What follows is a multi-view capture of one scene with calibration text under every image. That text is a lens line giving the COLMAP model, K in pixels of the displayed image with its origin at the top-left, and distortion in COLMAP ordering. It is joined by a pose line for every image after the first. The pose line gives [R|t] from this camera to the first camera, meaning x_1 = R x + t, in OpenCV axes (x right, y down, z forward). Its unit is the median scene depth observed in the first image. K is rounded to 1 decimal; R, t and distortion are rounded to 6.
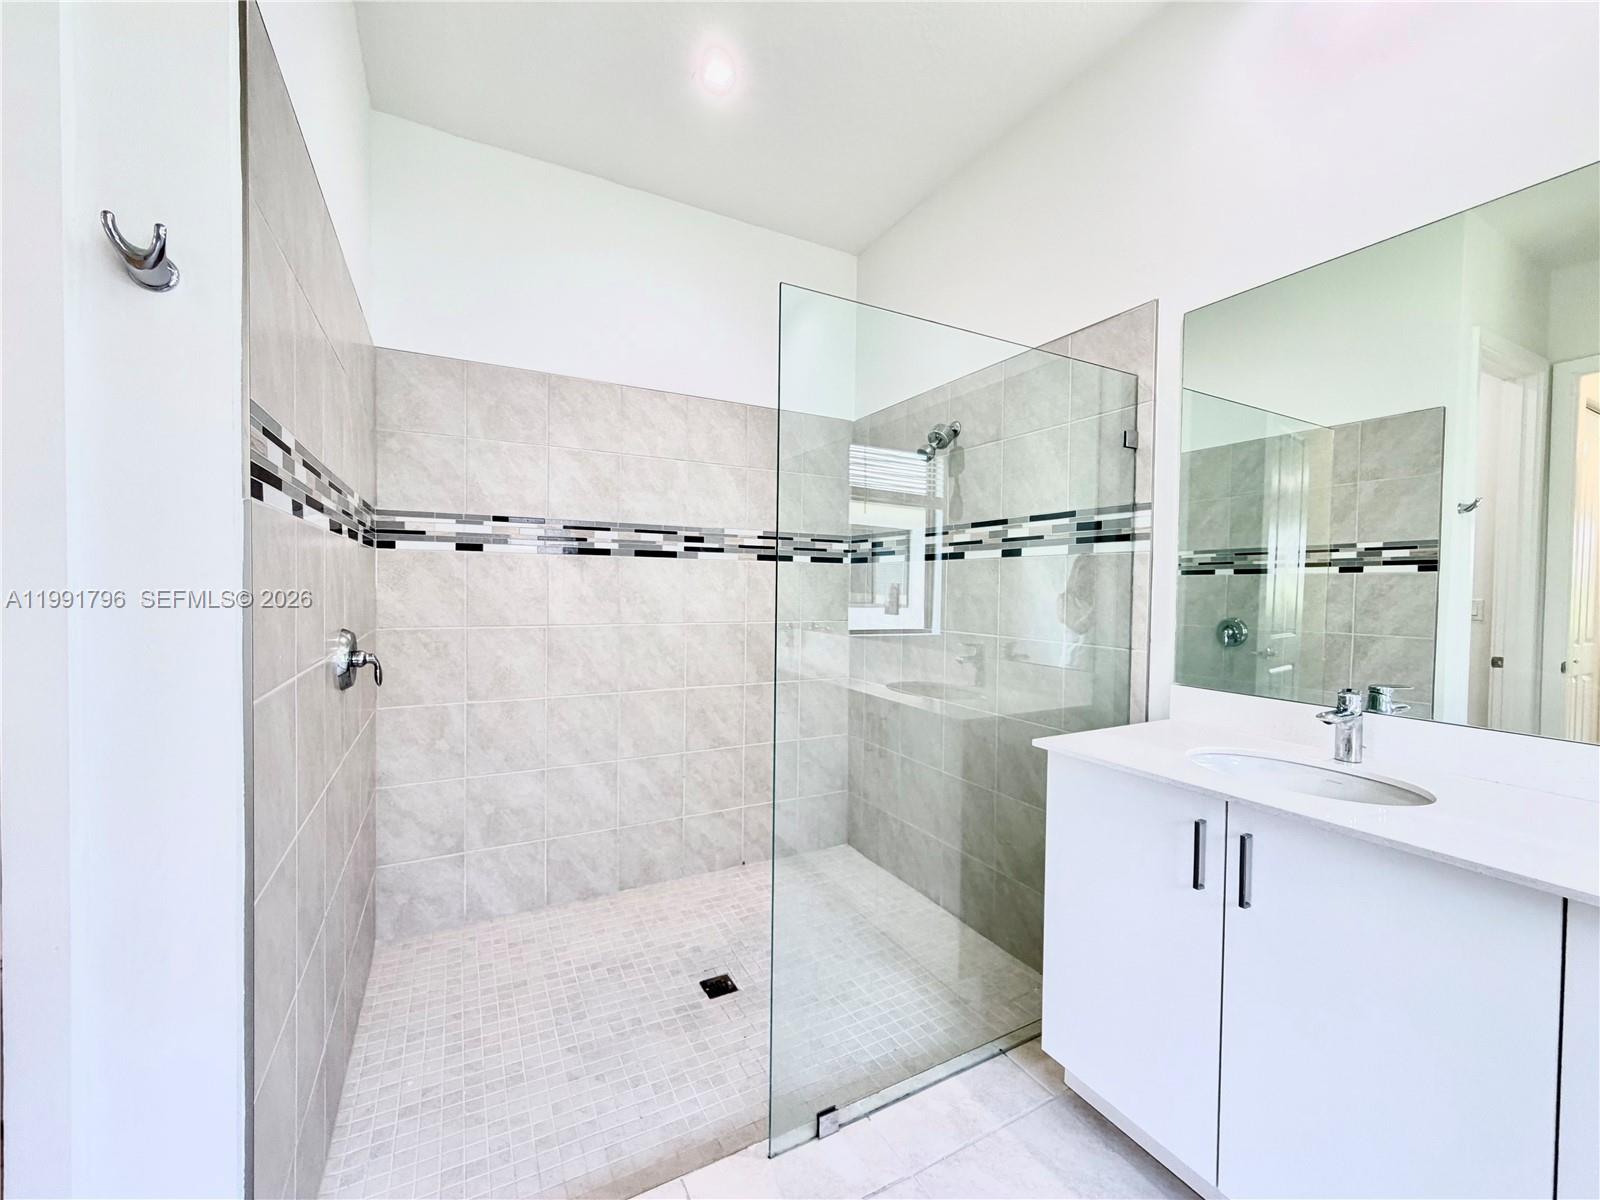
lens RADIAL K [[638.8, 0, 790.4], [0, 638.8, 599.3], [0, 0, 1]] dist [-0.001024, 0.000287]
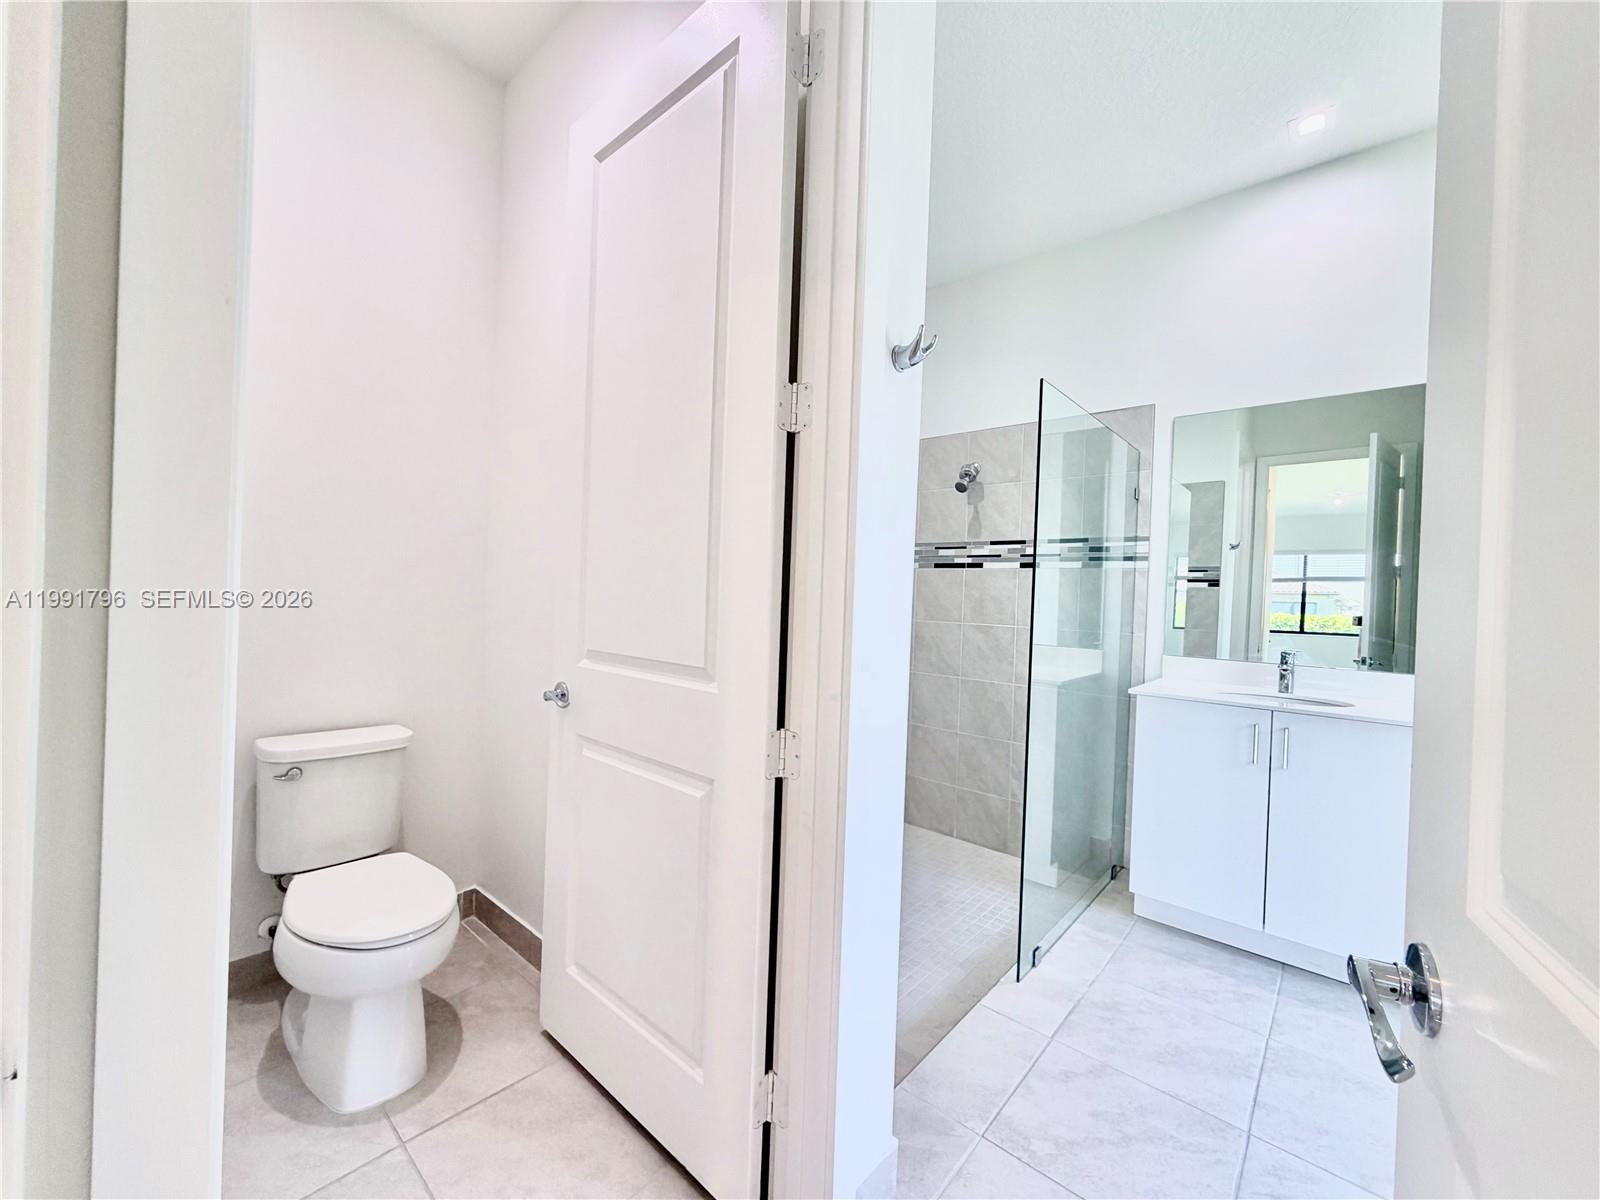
lens RADIAL K [[638.8, 0, 796.2], [0, 638.8, 595.9], [0, 0, 1]] dist [-0.001024, 0.000287]
pose [[0.935114, 0.020643, 0.353746, -0.570639], [-0.017045, 0.999766, -0.013283, 0.018886], [-0.353938, 0.006392, 0.935247, -0.096646]]
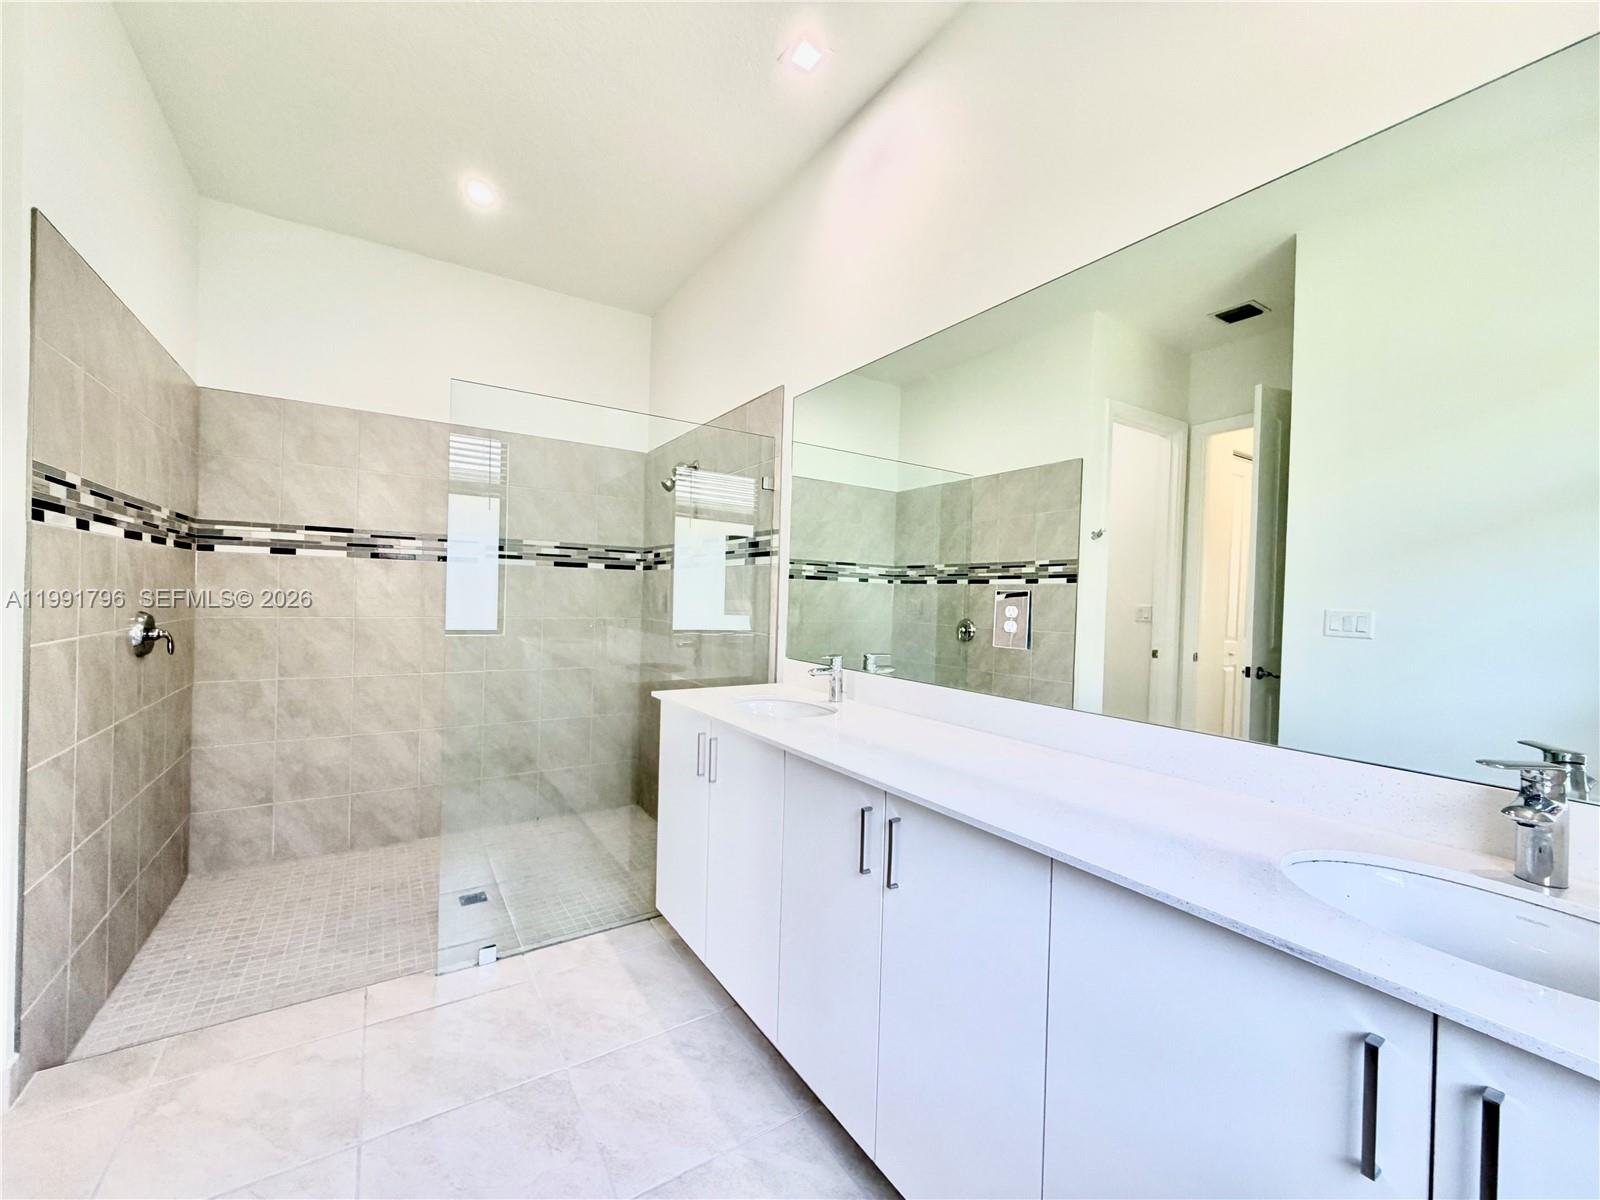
lens RADIAL K [[638.8, 0, 793.4], [0, 638.8, 598.3], [0, 0, 1]] dist [-0.001024, 0.000287]
pose [[0.995815, 0.011985, 0.090599, 0.353905], [-0.010642, 0.999826, -0.015291, 0.016502], [-0.090766, 0.014263, 0.995770, -0.297491]]
